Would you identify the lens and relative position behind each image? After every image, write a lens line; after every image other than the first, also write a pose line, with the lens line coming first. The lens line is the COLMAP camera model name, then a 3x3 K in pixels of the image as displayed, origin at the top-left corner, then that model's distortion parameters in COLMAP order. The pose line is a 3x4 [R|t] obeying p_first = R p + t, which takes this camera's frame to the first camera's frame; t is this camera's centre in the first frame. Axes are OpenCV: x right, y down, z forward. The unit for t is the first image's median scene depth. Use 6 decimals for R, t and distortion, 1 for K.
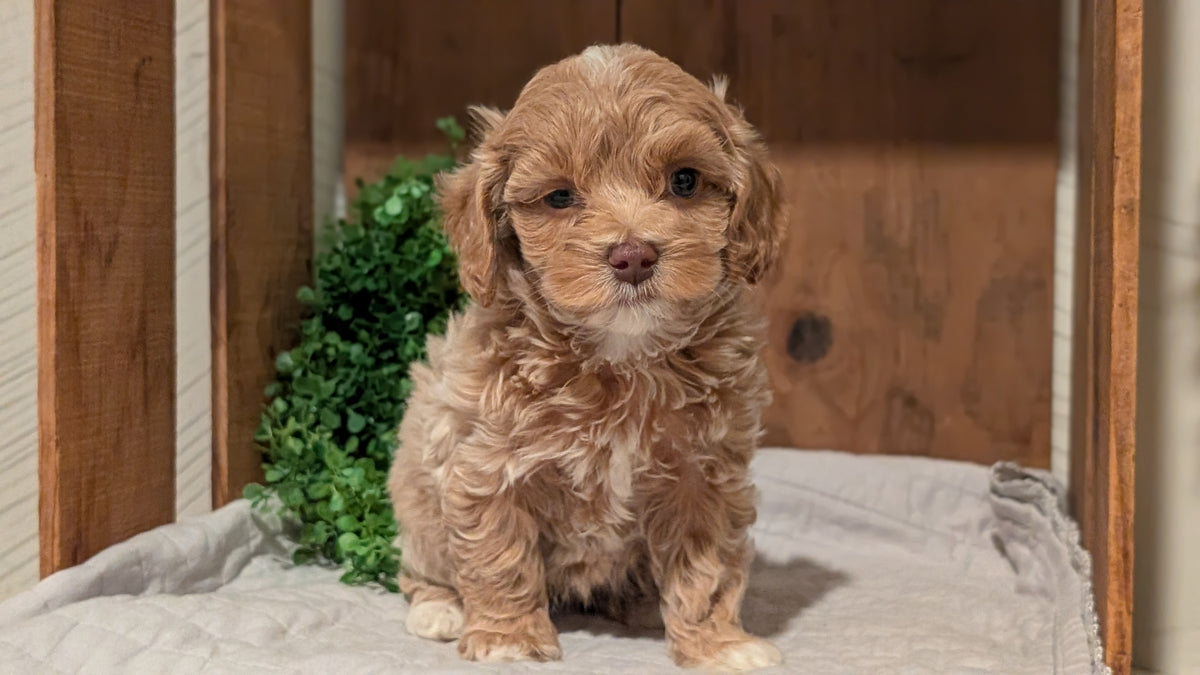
lens RADIAL K [[1796.8, 0, 601.2], [0, 1796.8, 321.4], [0, 0, 1]] dist [0.191956, -1.146165]
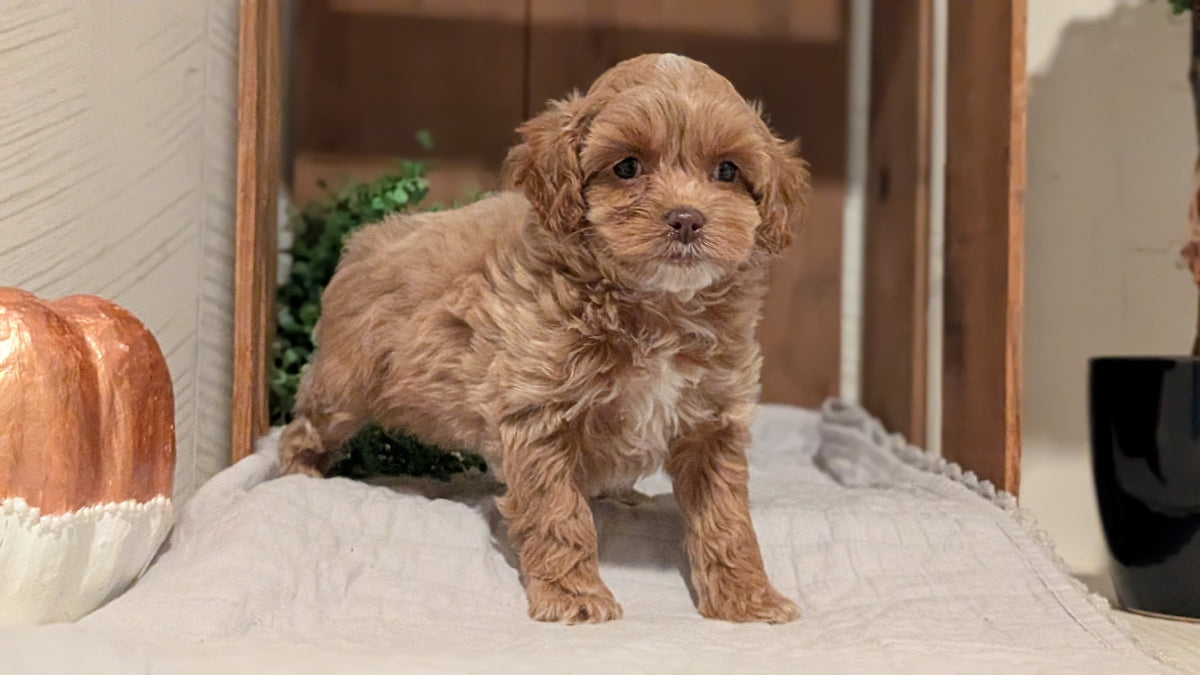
lens RADIAL K [[1796.8, 0, 601.2], [0, 1796.8, 321.4], [0, 0, 1]] dist [0.191956, -1.146165]
pose [[0.939527, 0.019460, 0.341921, -0.445544], [0.000194, 0.998354, -0.057351, 0.104440], [-0.342474, 0.053949, 0.937977, -0.250140]]
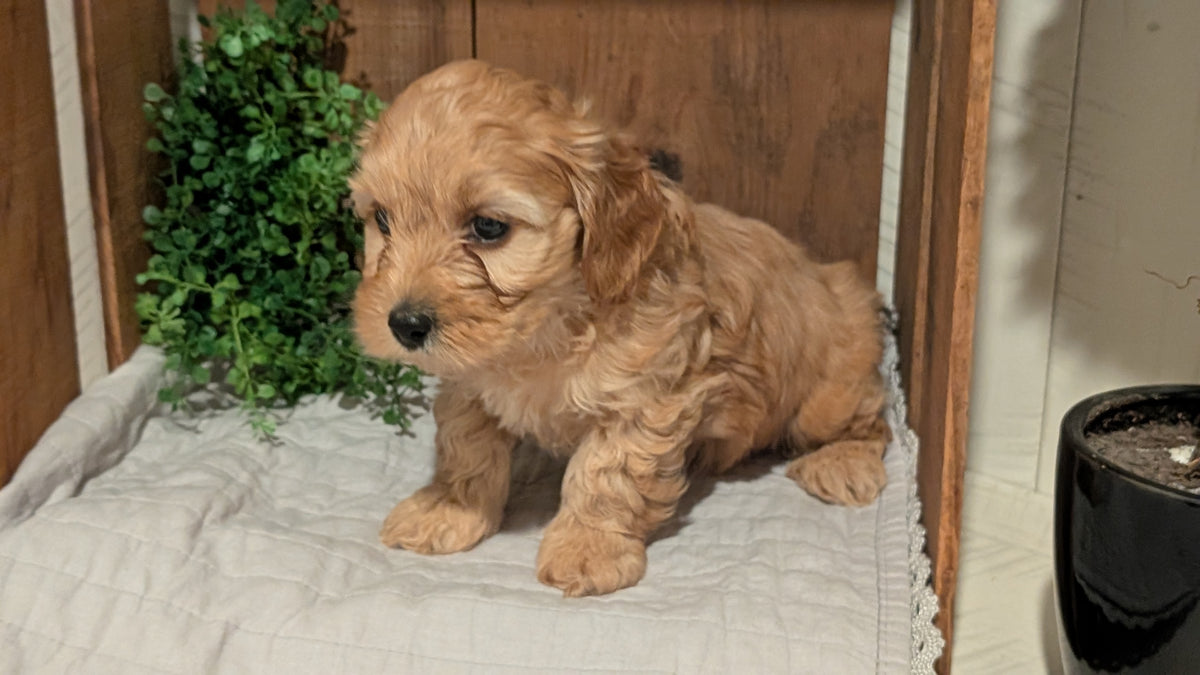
lens RADIAL K [[1796.8, 0, 601.2], [0, 1796.8, 321.4], [0, 0, 1]] dist [0.191956, -1.146165]
pose [[0.992668, -0.042270, 0.113244, -0.051289], [0.009452, 0.961138, 0.275906, -0.235416], [-0.120506, -0.272813, 0.954490, -0.043799]]
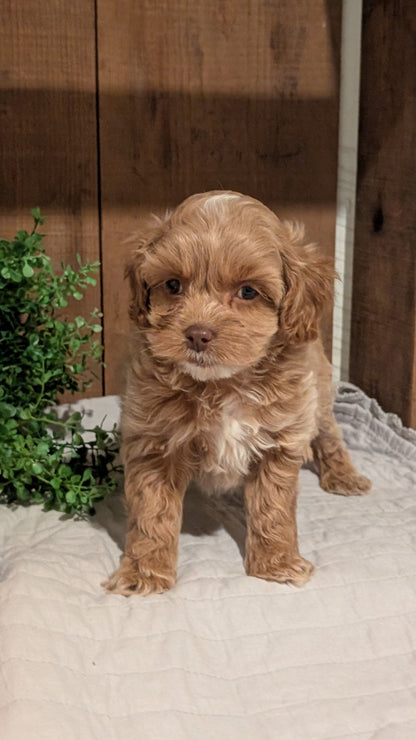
lens RADIAL K [[1108.0, 0, 231.8], [0, 1108.0, 366.2], [0, 0, 1]] dist [0.191956, -1.146165]
pose [[0.831596, -0.122059, 0.541802, -0.532093], [0.021438, 0.981878, 0.188296, -0.171245], [-0.554967, -0.144971, 0.819143, 0.127201]]
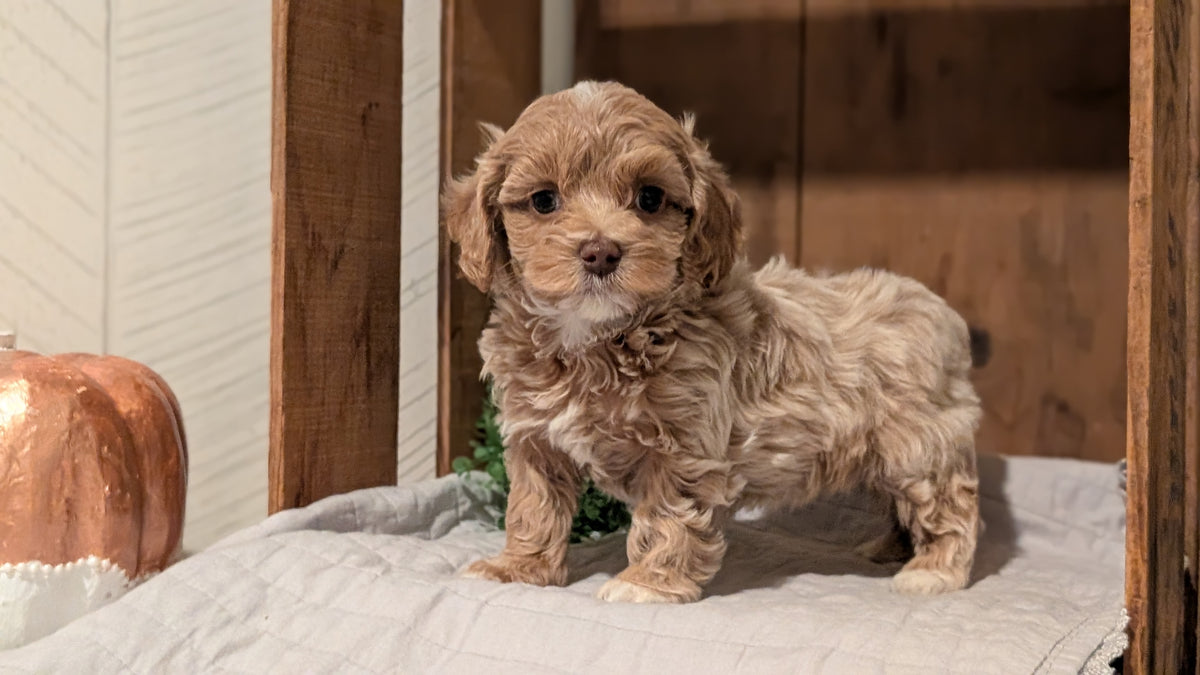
lens RADIAL K [[1802.0, 0, 584.5], [0, 1802.0, 337.2], [0, 0, 1]] dist [0.193968, -1.079475]
pose [[0.972448, 0.006742, -0.233022, 0.169099], [-0.015912, 0.999170, -0.037497, 0.054813], [0.232575, 0.040172, 0.971748, -0.146606]]
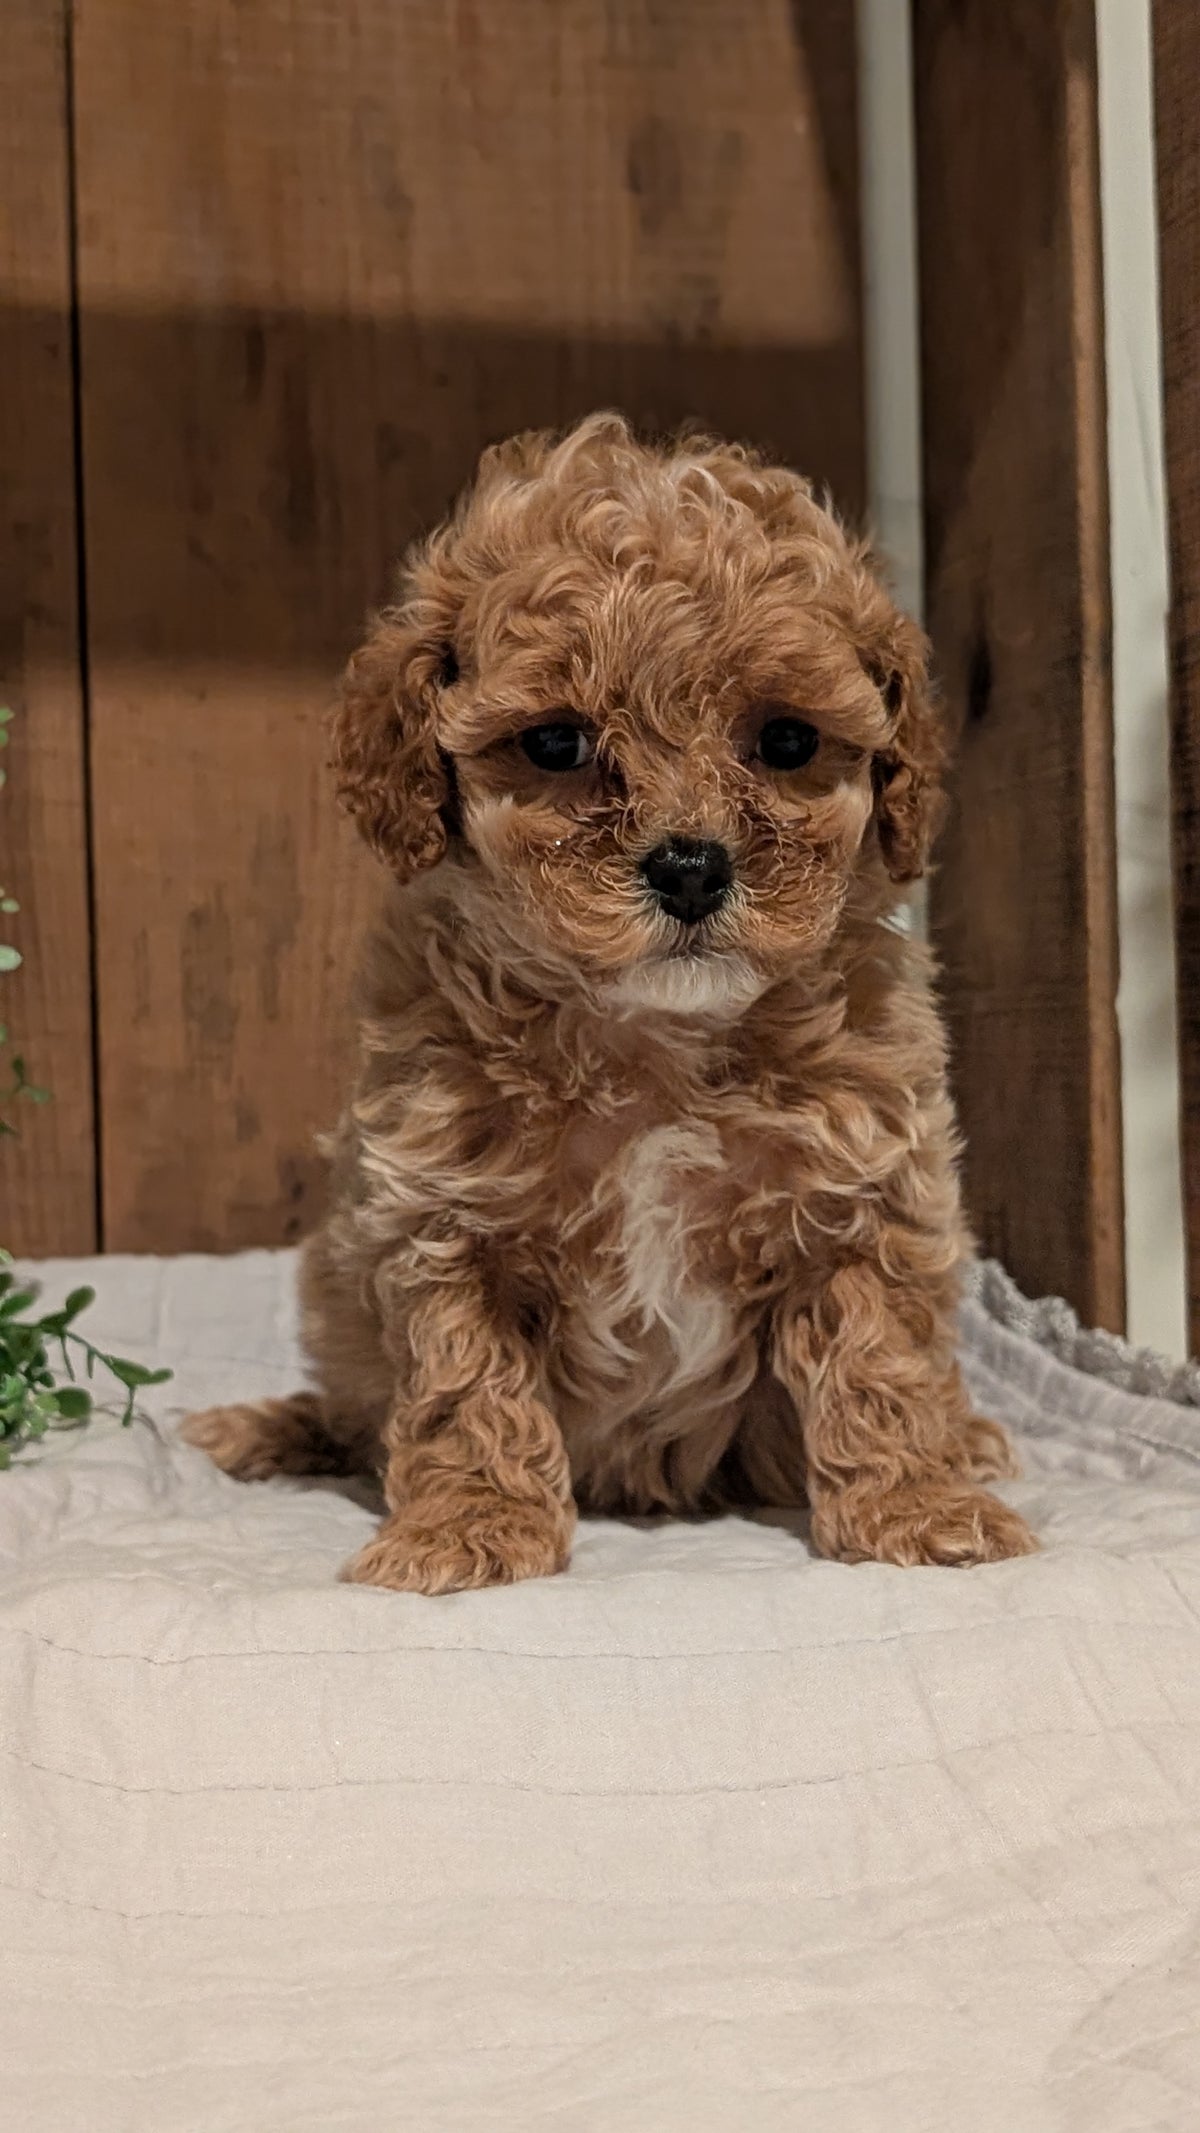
lens RADIAL K [[3180.3, 0, 627.1], [0, 3180.3, 1071.7], [0, 0, 1]] dist [0.144868, -0.860544]
pose [[0.892682, -0.026888, 0.449885, -0.313721], [0.050030, 0.997961, -0.039627, 0.073535], [-0.447902, 0.057882, 0.892207, 0.159675]]
